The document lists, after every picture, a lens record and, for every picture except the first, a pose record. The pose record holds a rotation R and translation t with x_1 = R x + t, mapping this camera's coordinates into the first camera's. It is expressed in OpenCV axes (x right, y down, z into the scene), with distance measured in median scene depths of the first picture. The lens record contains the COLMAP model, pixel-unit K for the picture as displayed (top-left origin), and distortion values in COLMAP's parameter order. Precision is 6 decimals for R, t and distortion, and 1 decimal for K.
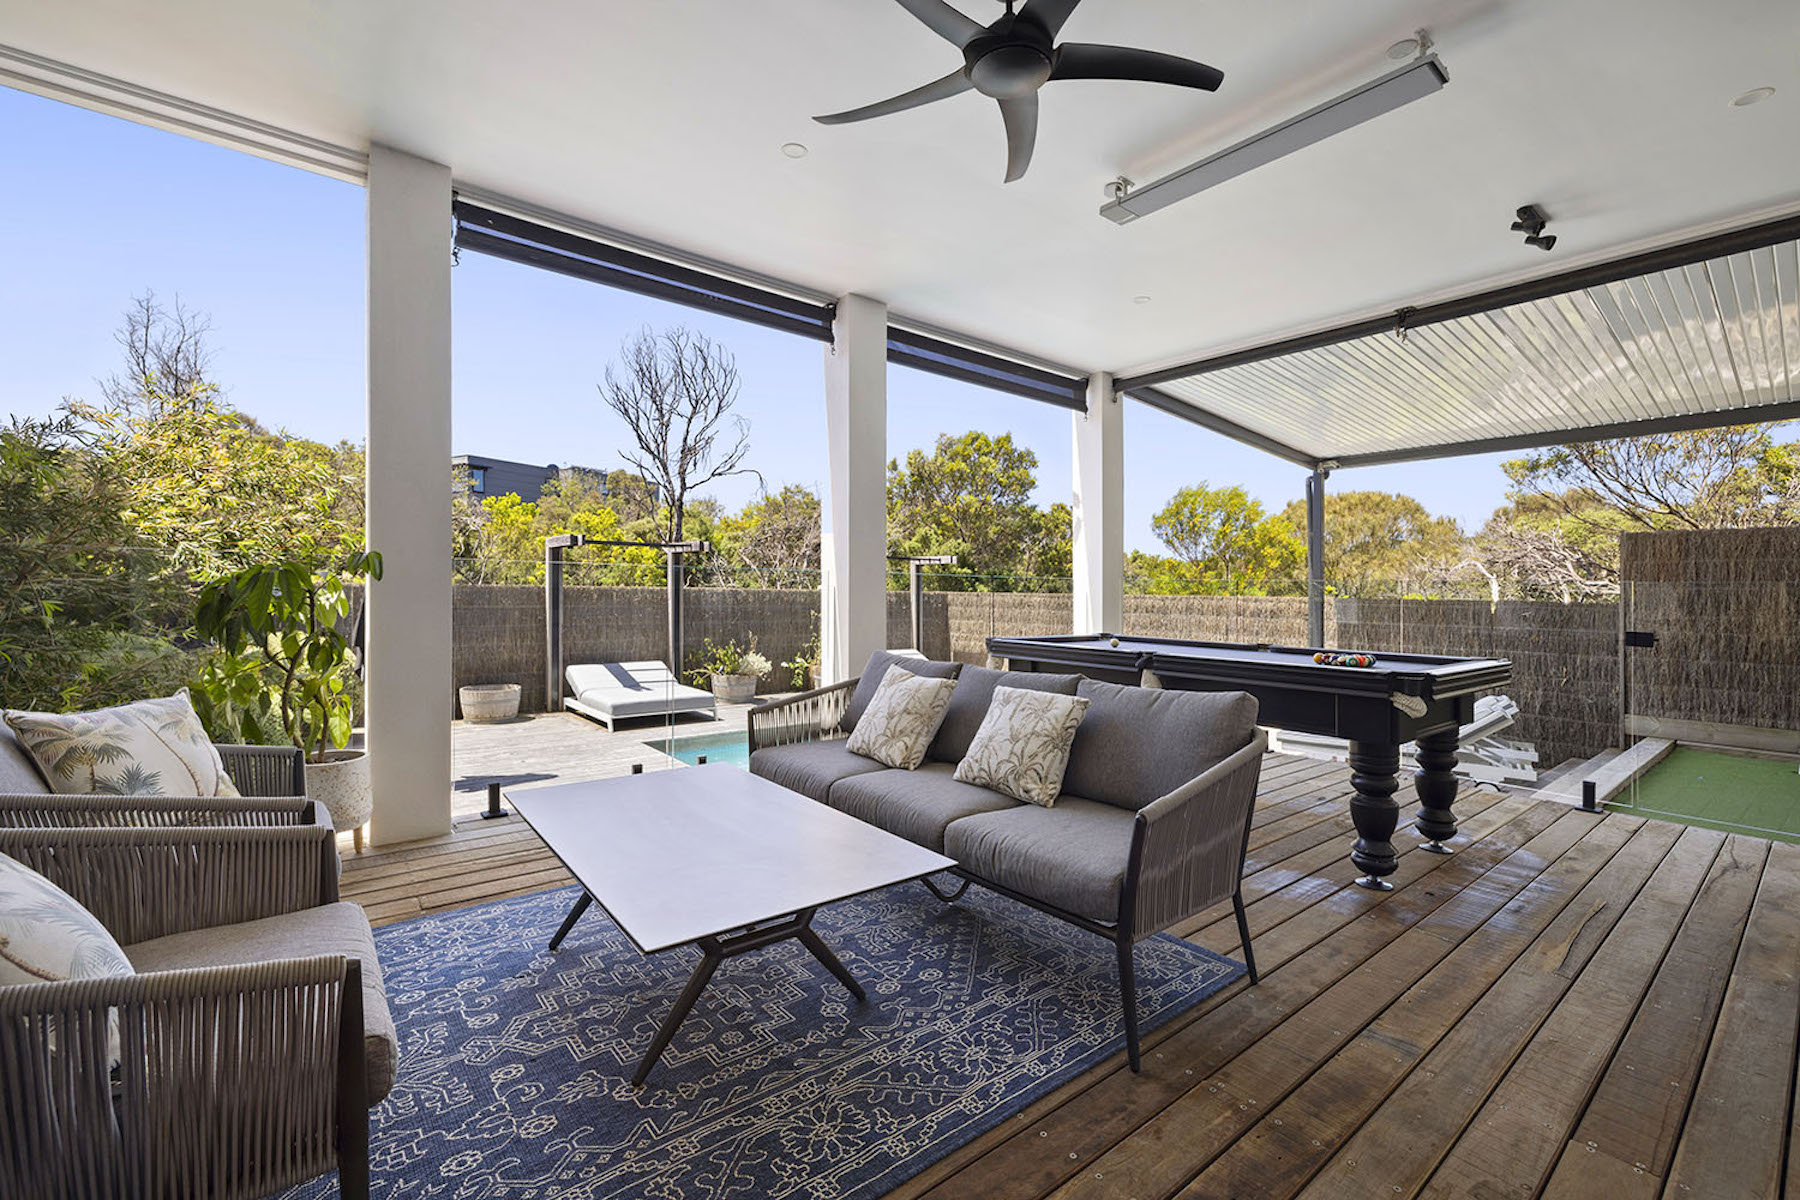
lens RADIAL K [[768.2, 0, 894.0], [0, 768.2, 593.3], [0, 0, 1]] dist [-0.002438, -0.000604]
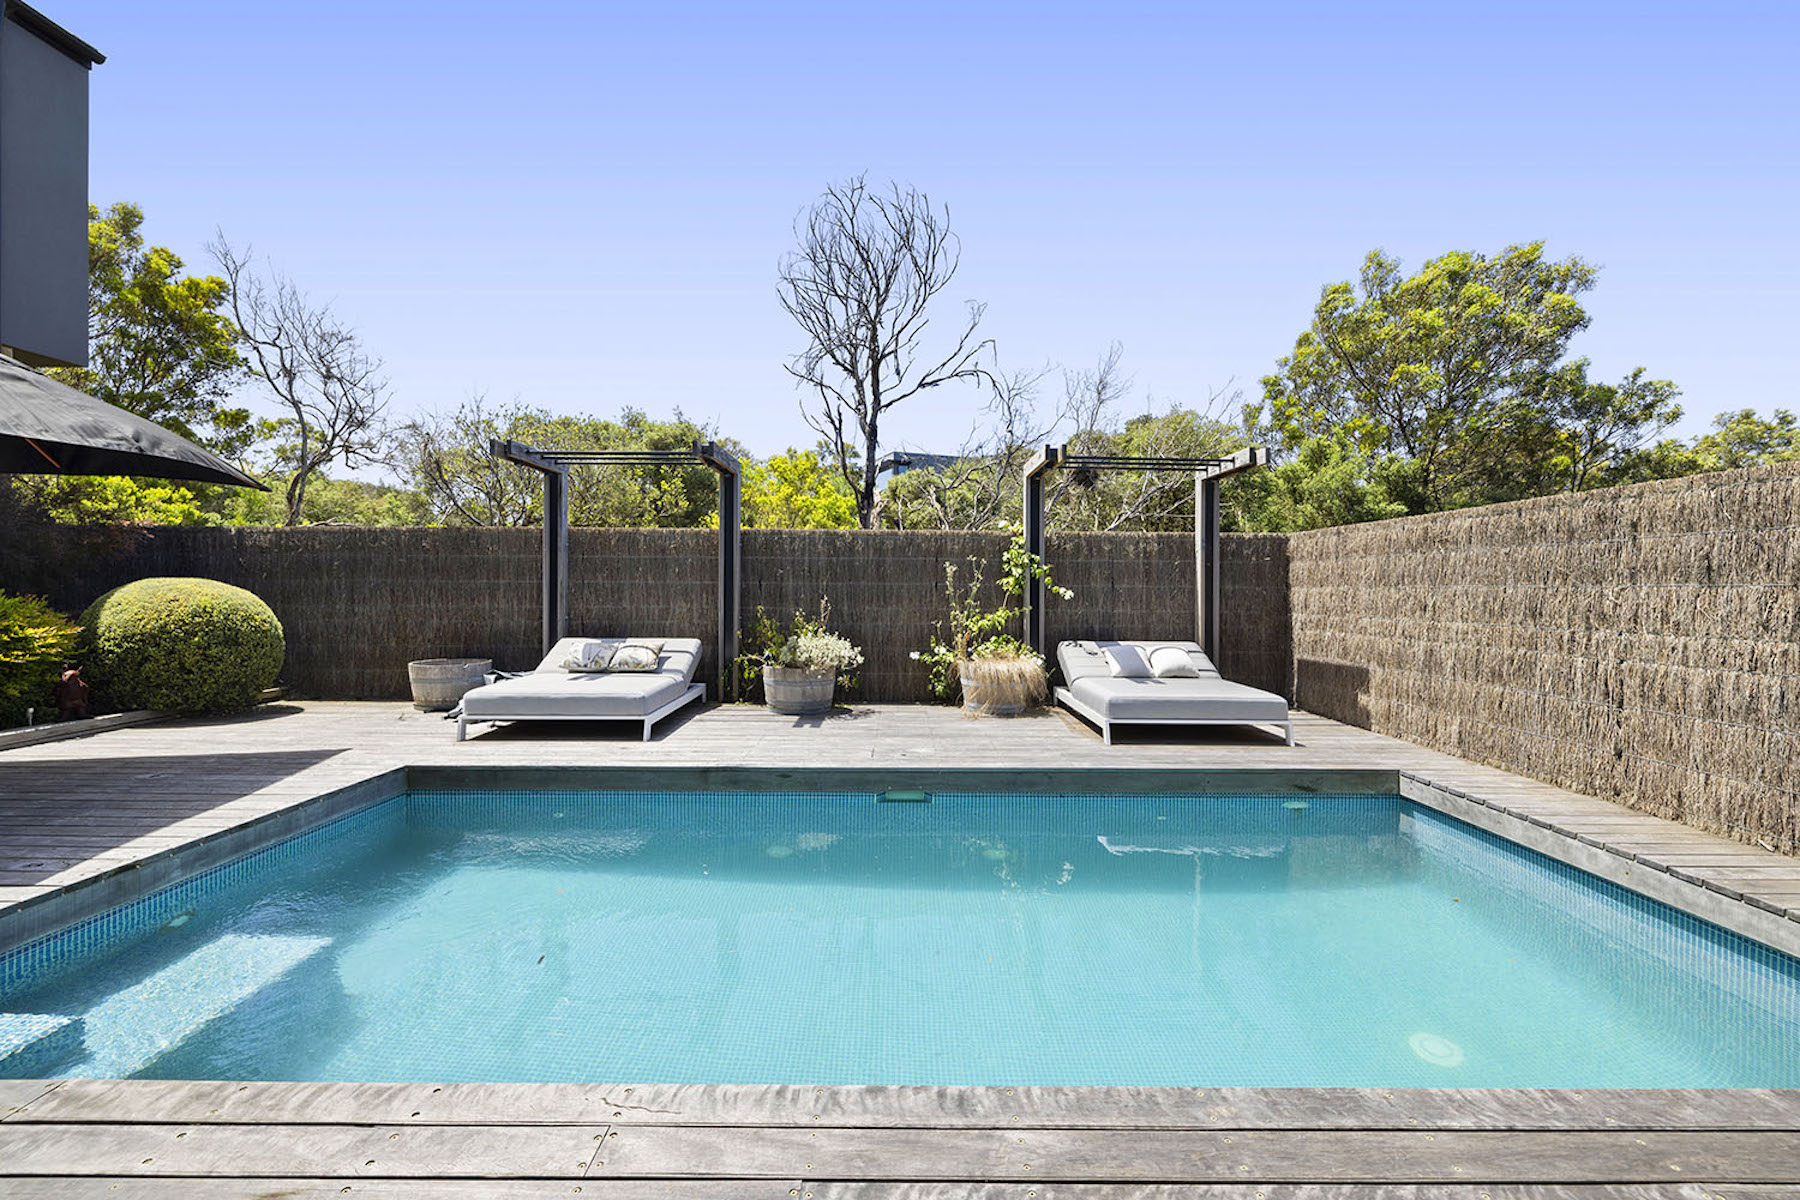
lens RADIAL K [[768.2, 0, 903.1], [0, 768.2, 601.0], [0, 0, 1]] dist [-0.002438, -0.000604]
pose [[0.783635, -0.003096, -0.621214, 0.214422], [0.001030, 0.999993, -0.003684, 0.051571], [0.621221, 0.002247, 0.783632, 0.524633]]
